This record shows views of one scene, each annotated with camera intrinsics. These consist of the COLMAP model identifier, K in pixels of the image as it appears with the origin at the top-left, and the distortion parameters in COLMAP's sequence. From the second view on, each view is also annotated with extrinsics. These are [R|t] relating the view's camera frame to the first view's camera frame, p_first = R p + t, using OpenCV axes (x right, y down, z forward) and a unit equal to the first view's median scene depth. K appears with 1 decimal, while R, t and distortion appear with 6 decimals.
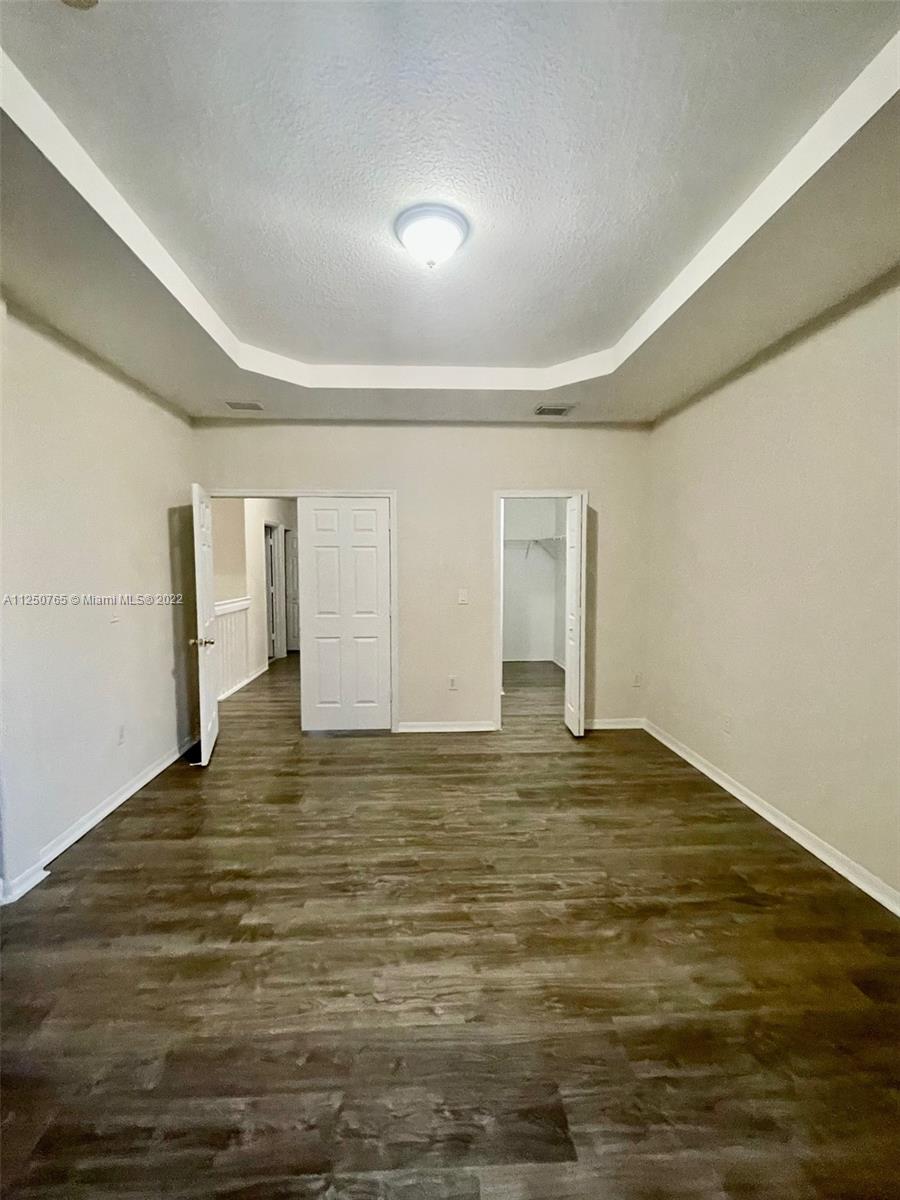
lens RADIAL K [[483.2, 0, 450.0], [0, 483.2, 600.0], [0, 0, 1]] dist [-0.001873, -0.000168]
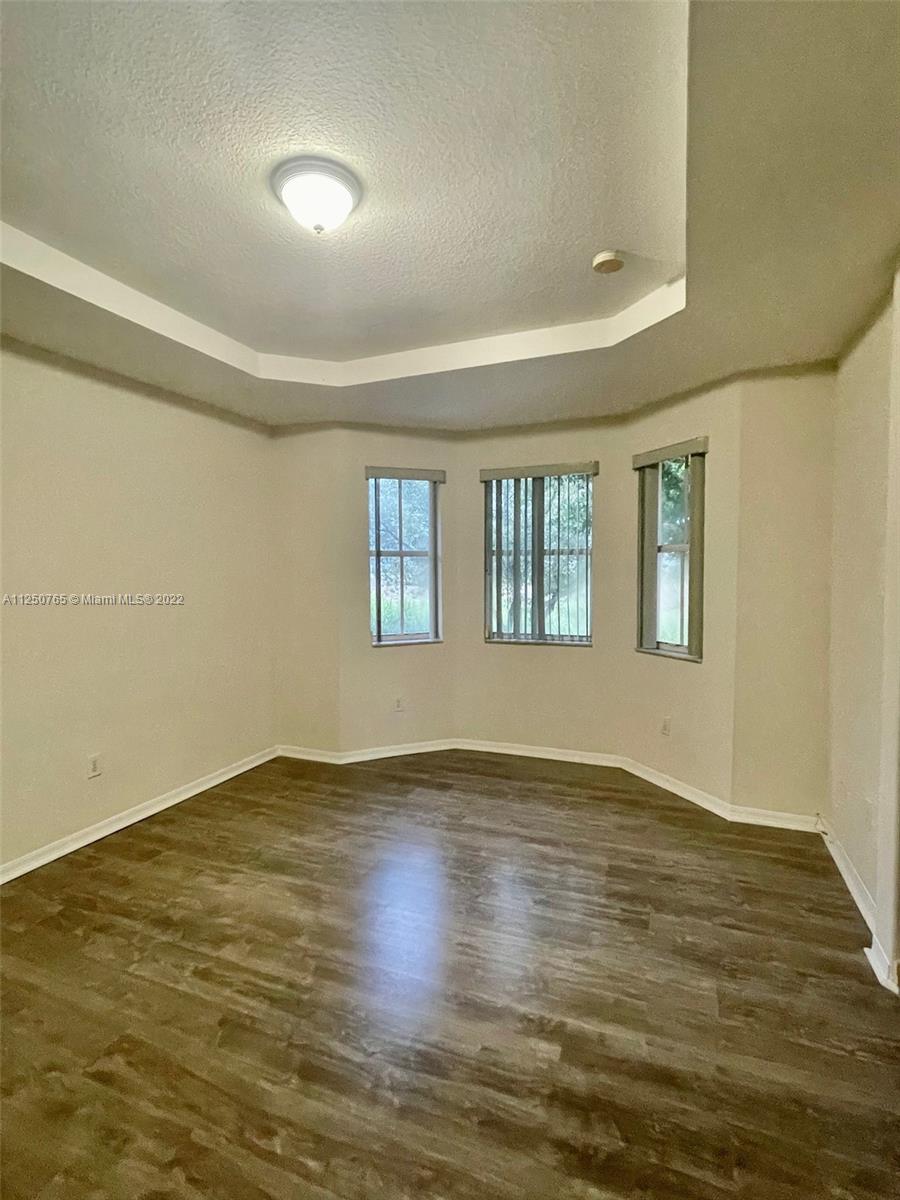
lens RADIAL K [[582.6, 0, 445.4], [0, 582.6, 595.8], [0, 0, 1]] dist [0.001935, -0.000180]
pose [[-0.897354, -0.011615, 0.441159, -0.654411], [0.041389, 0.993033, 0.110333, -0.155628], [-0.439367, 0.117266, -0.890621, 1.776979]]
